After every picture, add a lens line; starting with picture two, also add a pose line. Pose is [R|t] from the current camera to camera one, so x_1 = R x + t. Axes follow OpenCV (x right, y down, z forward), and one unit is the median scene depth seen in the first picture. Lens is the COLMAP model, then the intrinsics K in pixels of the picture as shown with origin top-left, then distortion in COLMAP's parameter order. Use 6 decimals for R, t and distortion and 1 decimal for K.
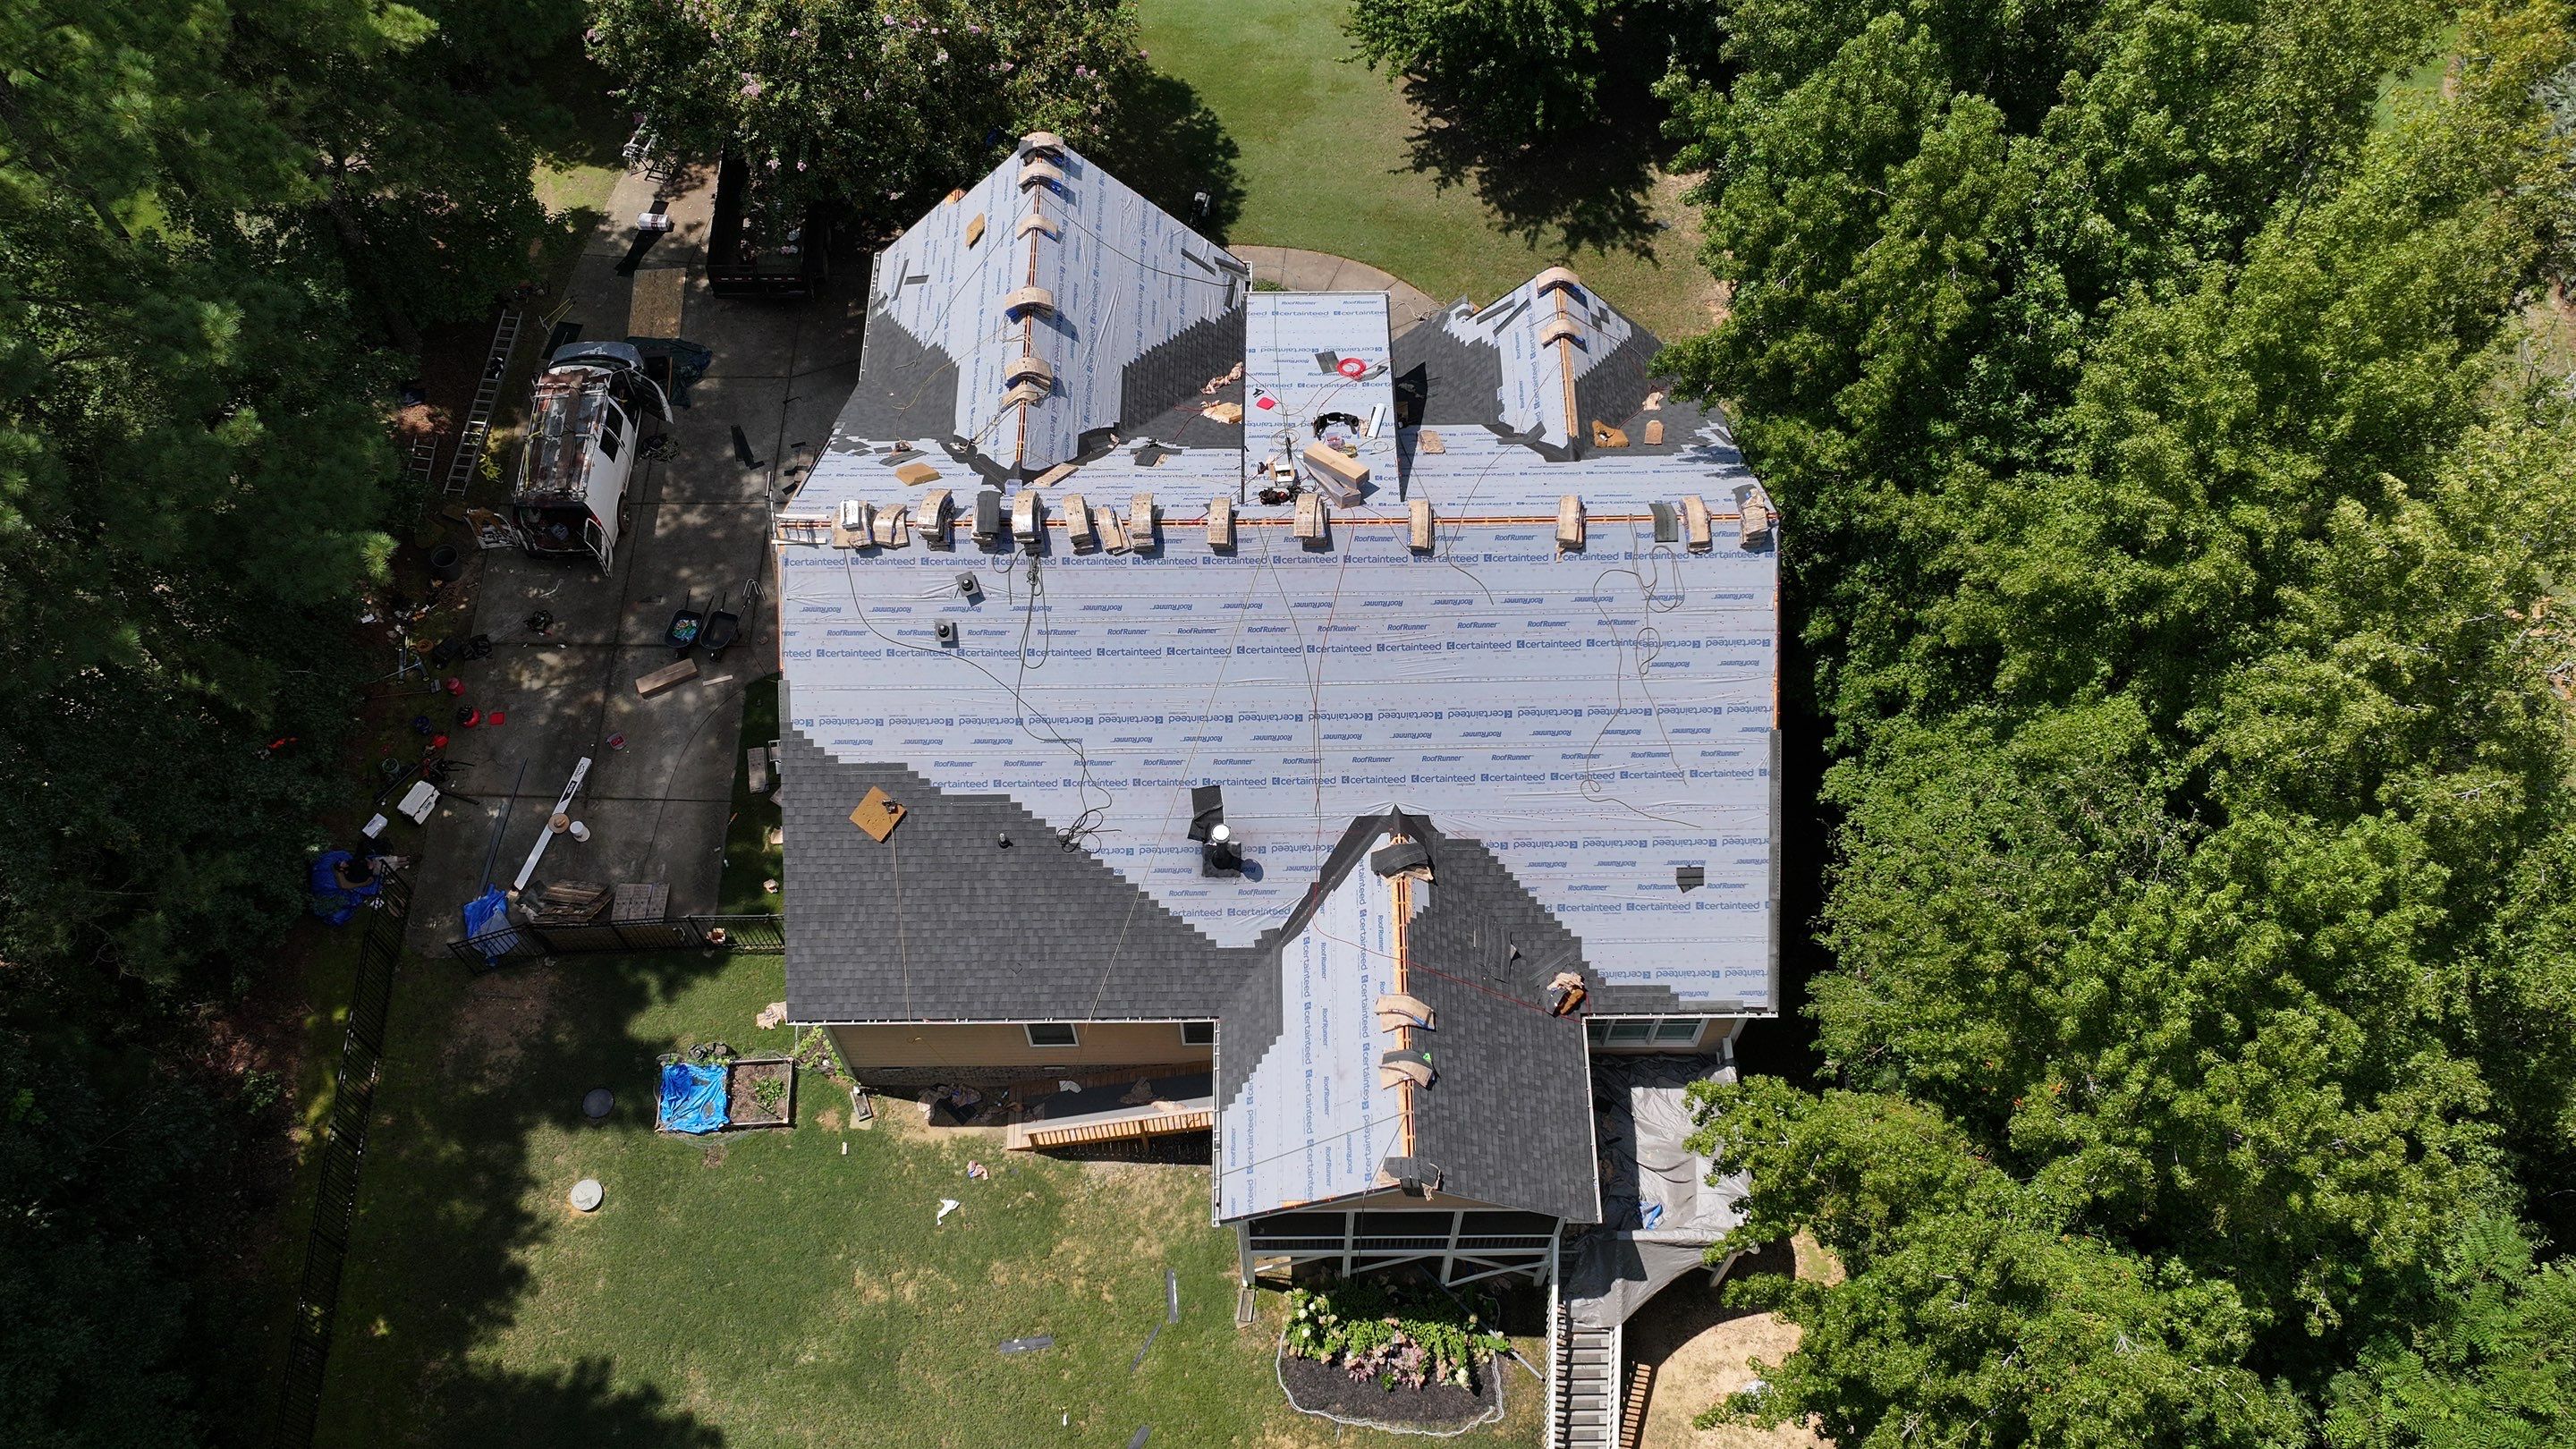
lens RADIAL K [[2051.7, 0, 1288.6], [0, 2051.7, 724.5], [0, 0, 1]] dist [0.016253, -0.011920]
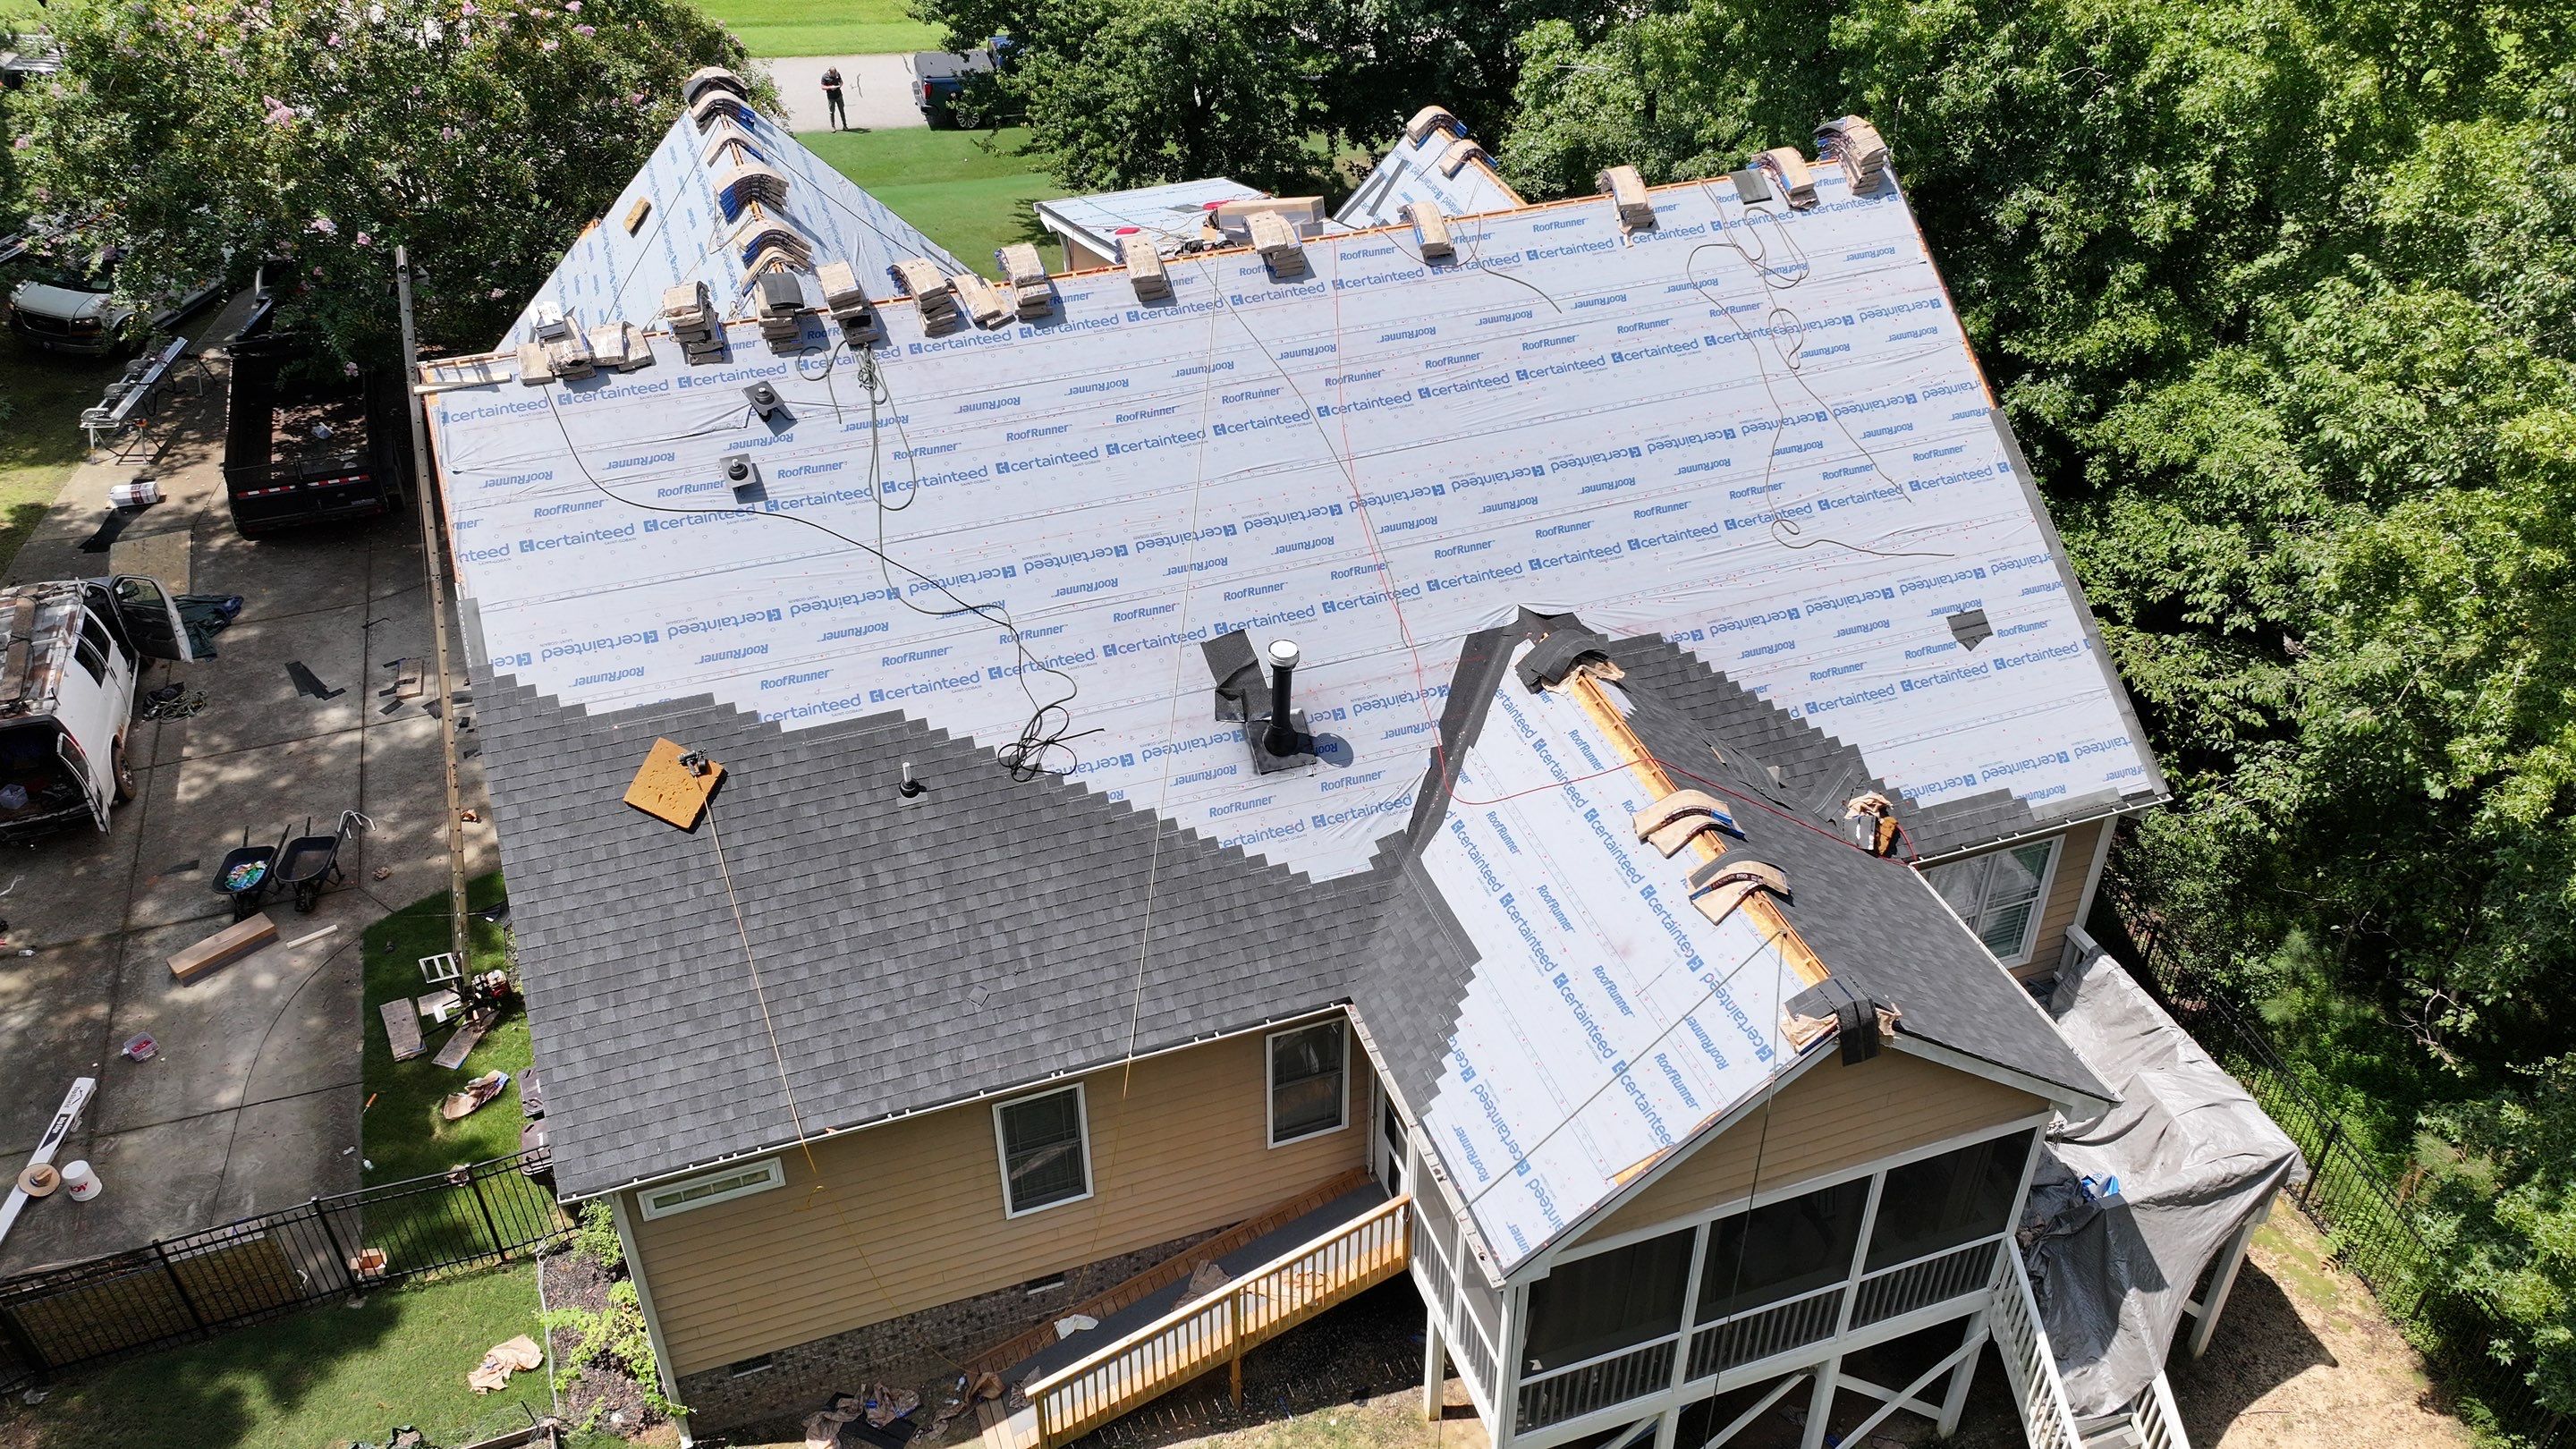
lens RADIAL K [[2051.7, 0, 1290.5], [0, 2051.7, 725.8], [0, 0, 1]] dist [0.016253, -0.011920]
pose [[0.946526, -0.193018, 0.258521, -0.182410], [0.280498, 0.888235, -0.363812, 0.278906], [-0.159405, 0.416872, 0.894879, 0.465789]]
